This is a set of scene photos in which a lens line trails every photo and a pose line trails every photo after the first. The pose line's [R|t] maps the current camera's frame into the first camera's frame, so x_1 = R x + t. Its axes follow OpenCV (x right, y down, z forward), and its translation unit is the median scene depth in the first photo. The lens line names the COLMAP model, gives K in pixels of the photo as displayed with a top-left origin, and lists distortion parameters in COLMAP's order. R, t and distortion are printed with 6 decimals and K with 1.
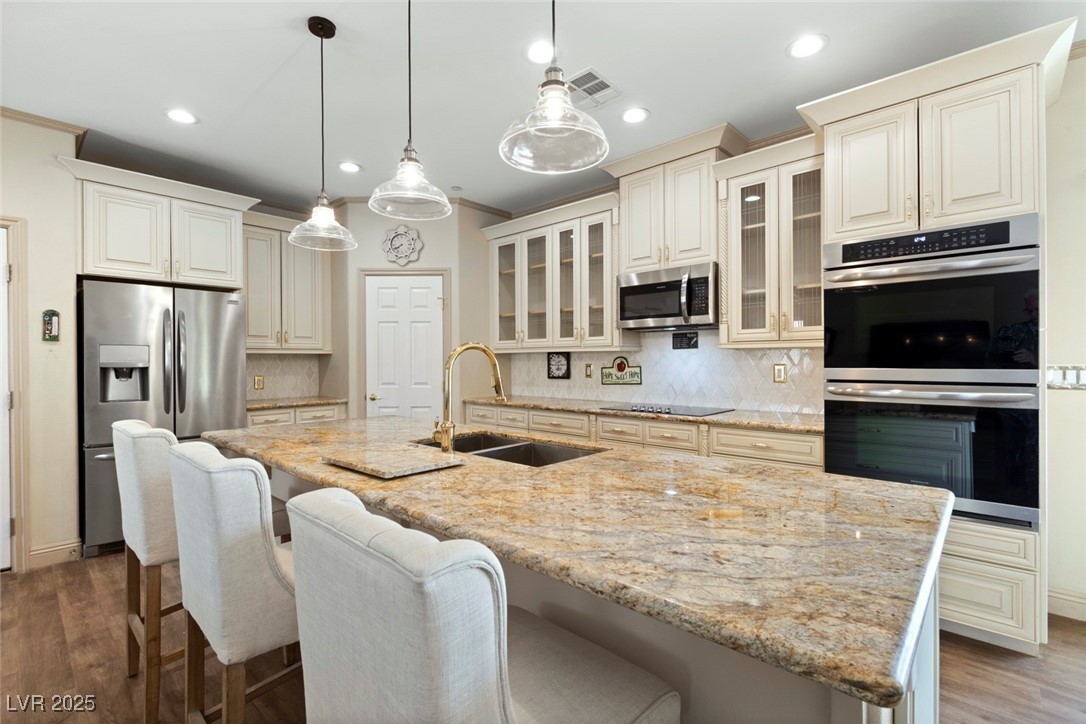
lens RADIAL K [[483.6, 0, 541.4], [0, 483.6, 362.2], [0, 0, 1]] dist [-0.000055, -0.001381]
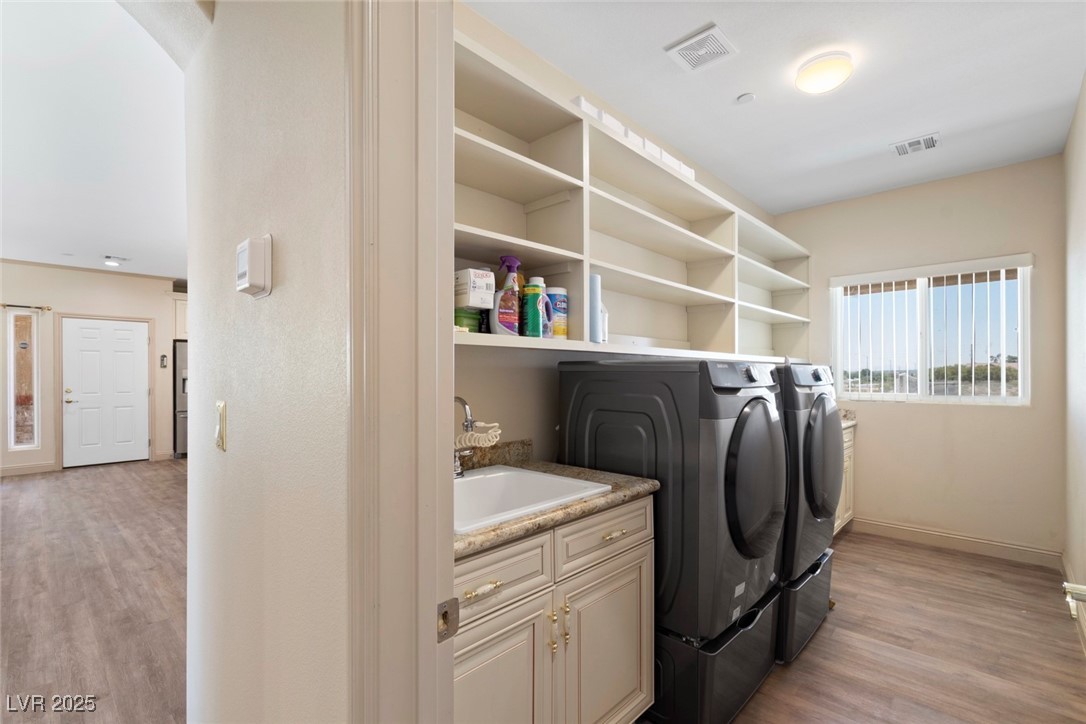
lens RADIAL K [[483.6, 0, 539.7], [0, 483.6, 370.4], [0, 0, 1]] dist [-0.000055, -0.001381]
pose [[0.999738, -0.001046, -0.022887, 0.806512], [0.000881, 0.999973, -0.007251, -0.009131], [0.022894, 0.007229, 0.999712, -1.202399]]
